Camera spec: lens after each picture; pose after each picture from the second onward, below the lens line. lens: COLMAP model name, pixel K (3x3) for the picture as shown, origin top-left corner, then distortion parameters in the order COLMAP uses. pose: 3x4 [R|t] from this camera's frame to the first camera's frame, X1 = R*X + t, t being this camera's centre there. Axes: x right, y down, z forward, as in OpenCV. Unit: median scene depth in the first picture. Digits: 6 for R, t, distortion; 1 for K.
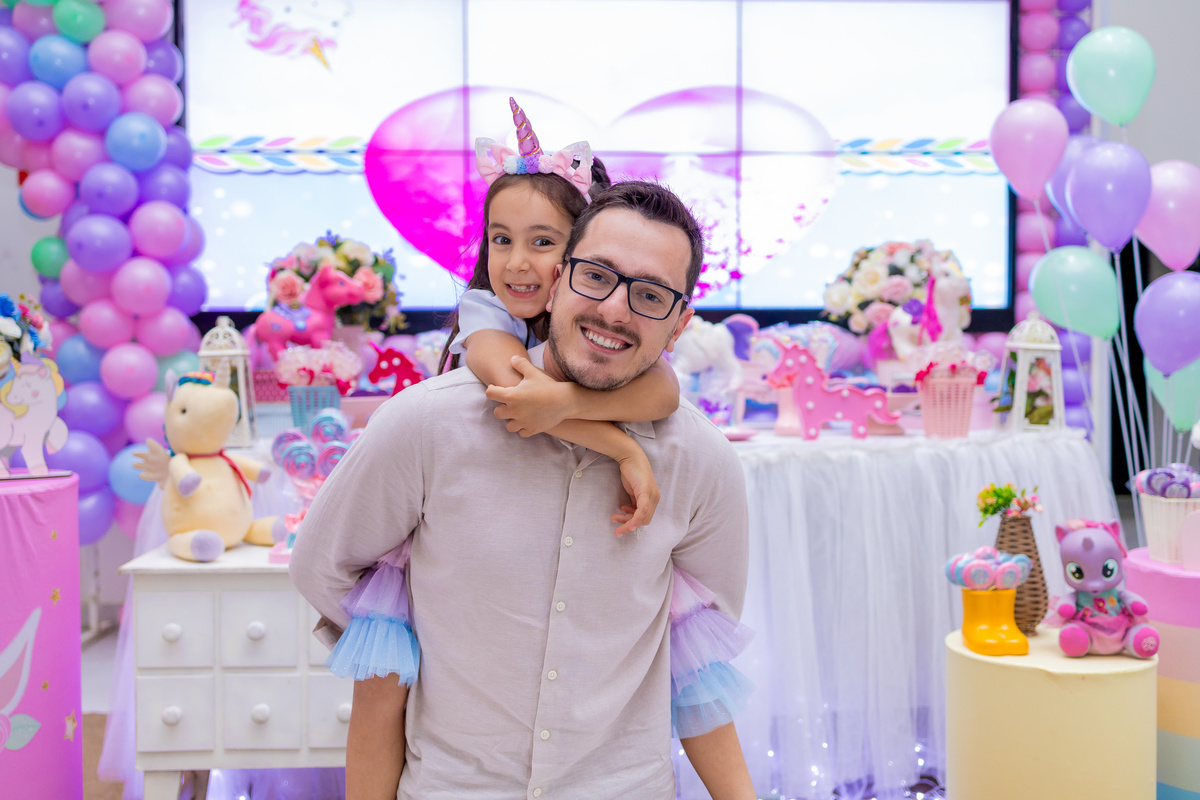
lens RADIAL K [[1251.6, 0, 596.3], [0, 1251.6, 395.7], [0, 0, 1]] dist [-0.004075, 0.000000]
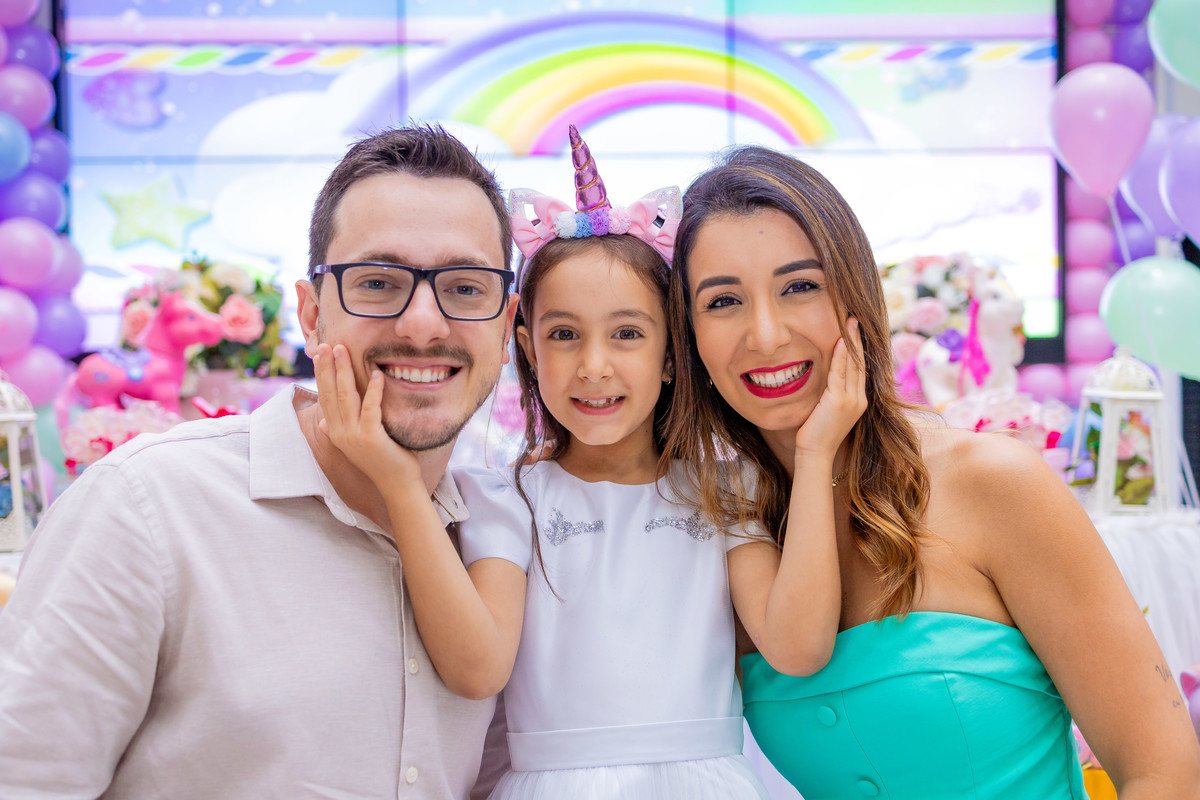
lens RADIAL K [[1237.2, 0, 604.1], [0, 1237.2, 403.6], [0, 0, 1]] dist [0.004473, 0.000000]
pose [[0.999863, -0.011263, -0.012163, 0.052409], [0.011099, 0.999848, -0.013437, -0.024410], [0.012312, 0.013300, 0.999836, 0.248991]]
